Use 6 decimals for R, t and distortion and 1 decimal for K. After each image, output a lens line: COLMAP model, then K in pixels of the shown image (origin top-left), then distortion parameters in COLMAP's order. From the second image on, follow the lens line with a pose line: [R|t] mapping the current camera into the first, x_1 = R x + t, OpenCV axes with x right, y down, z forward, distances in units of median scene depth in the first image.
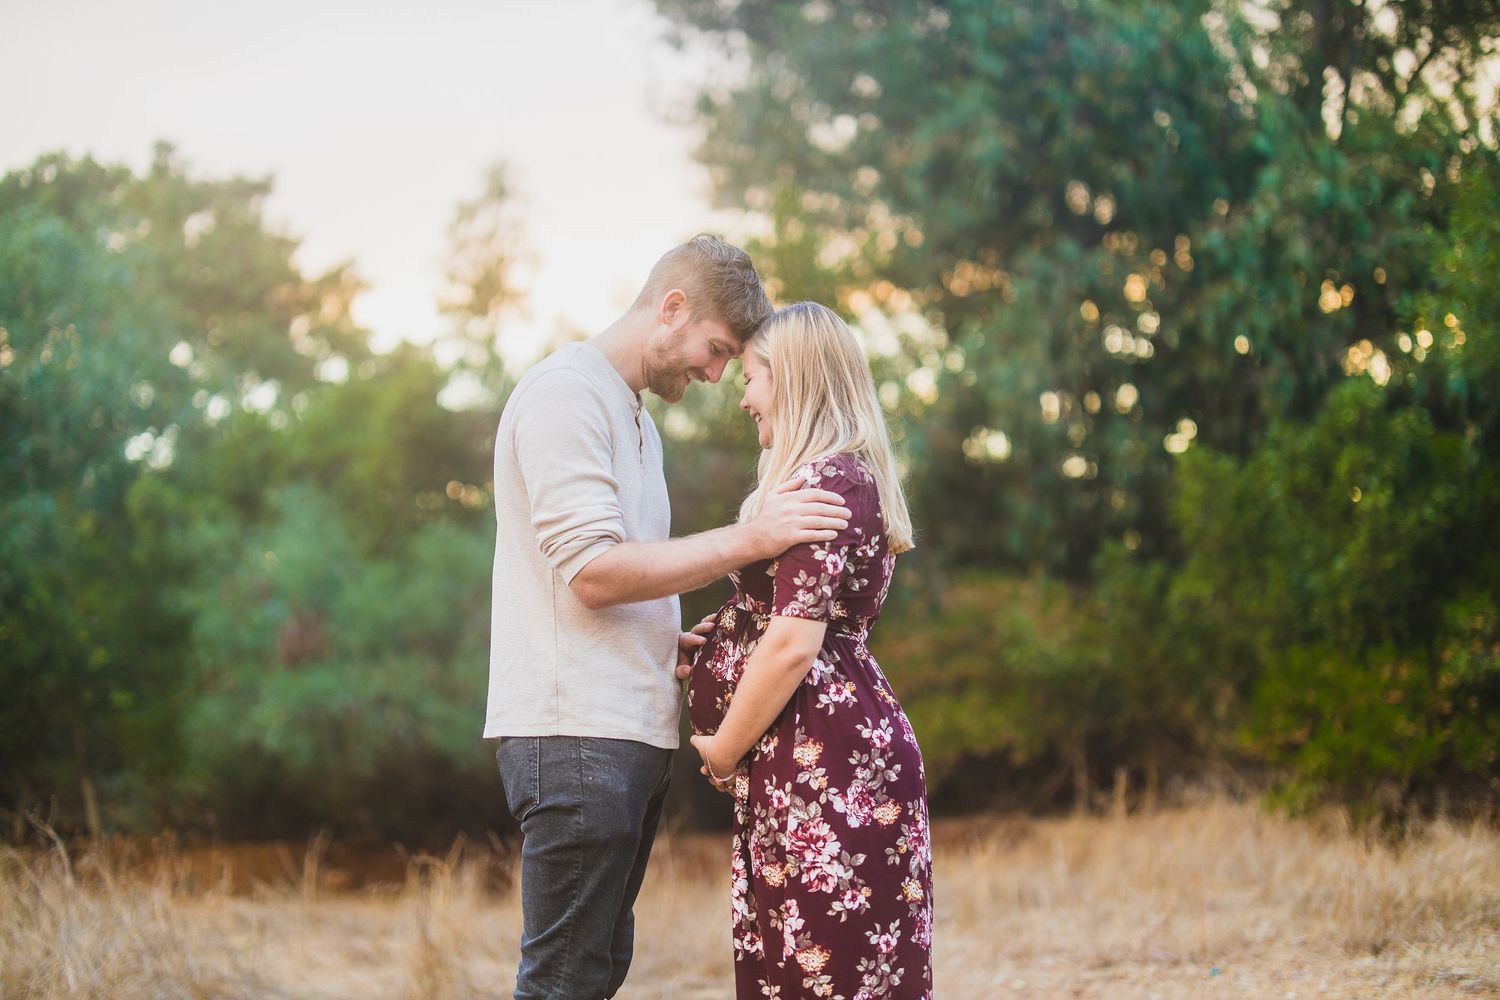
lens RADIAL K [[2152.0, 0, 748.5], [0, 2152.0, 471.7], [0, 0, 1]] dist [0.016225, -0.014203]
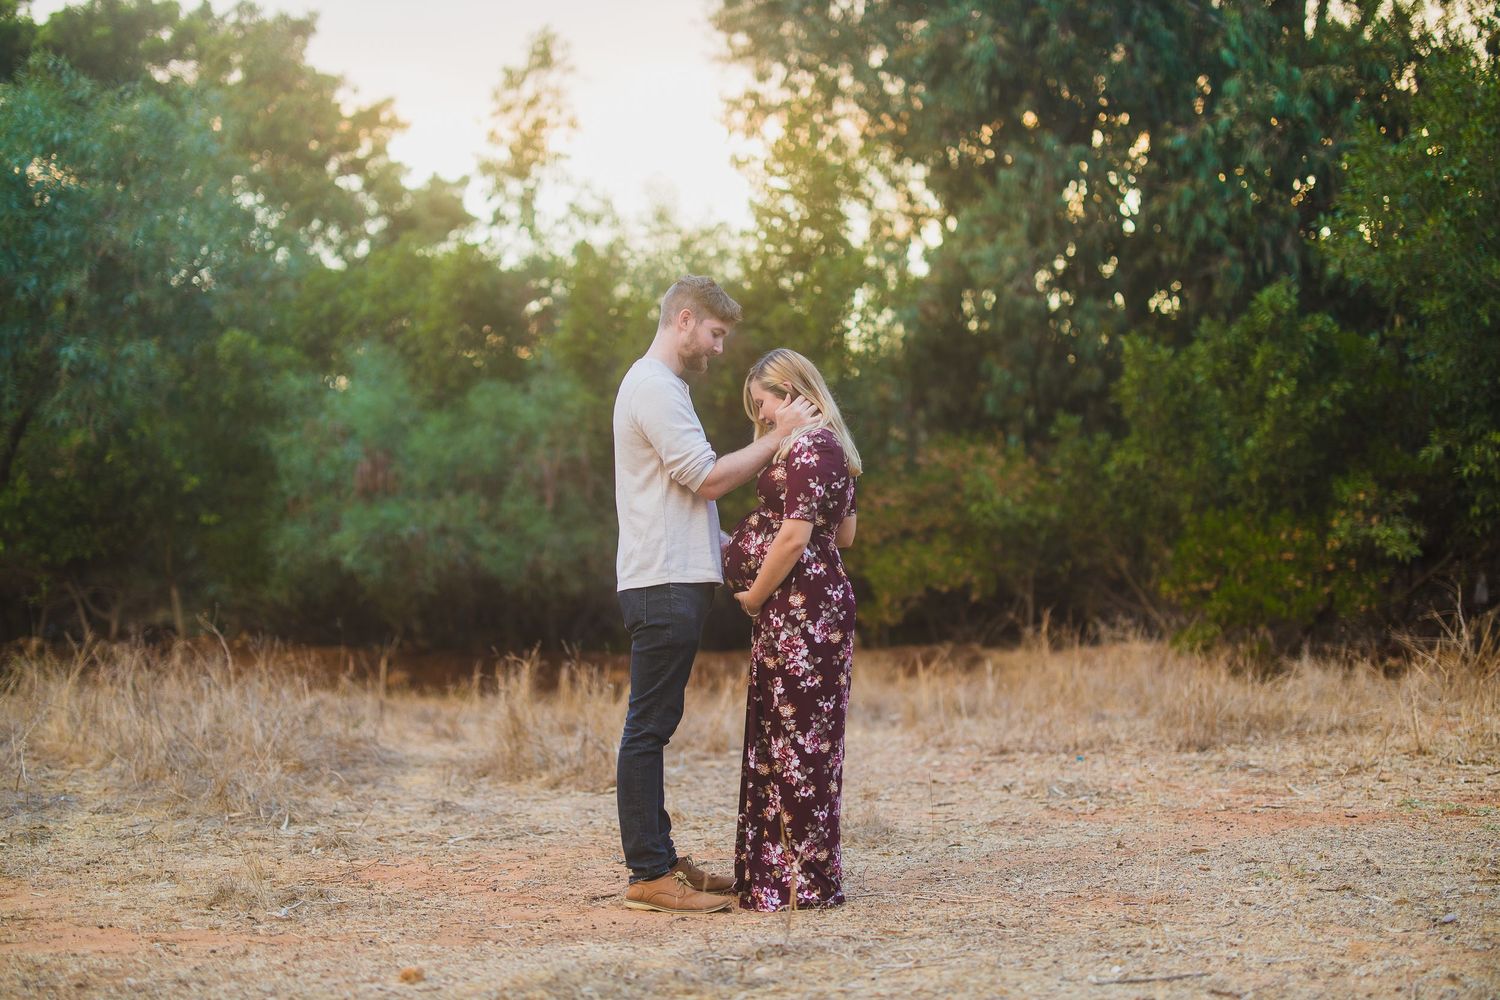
lens RADIAL K [[2152.0, 0, 748.5], [0, 2152.0, 471.7], [0, 0, 1]] dist [0.016225, -0.014203]
pose [[0.999454, 0.032816, -0.003724, 0.002774], [-0.032406, 0.996166, 0.081254, -0.026897], [0.006376, -0.081089, 0.996686, -0.174014]]
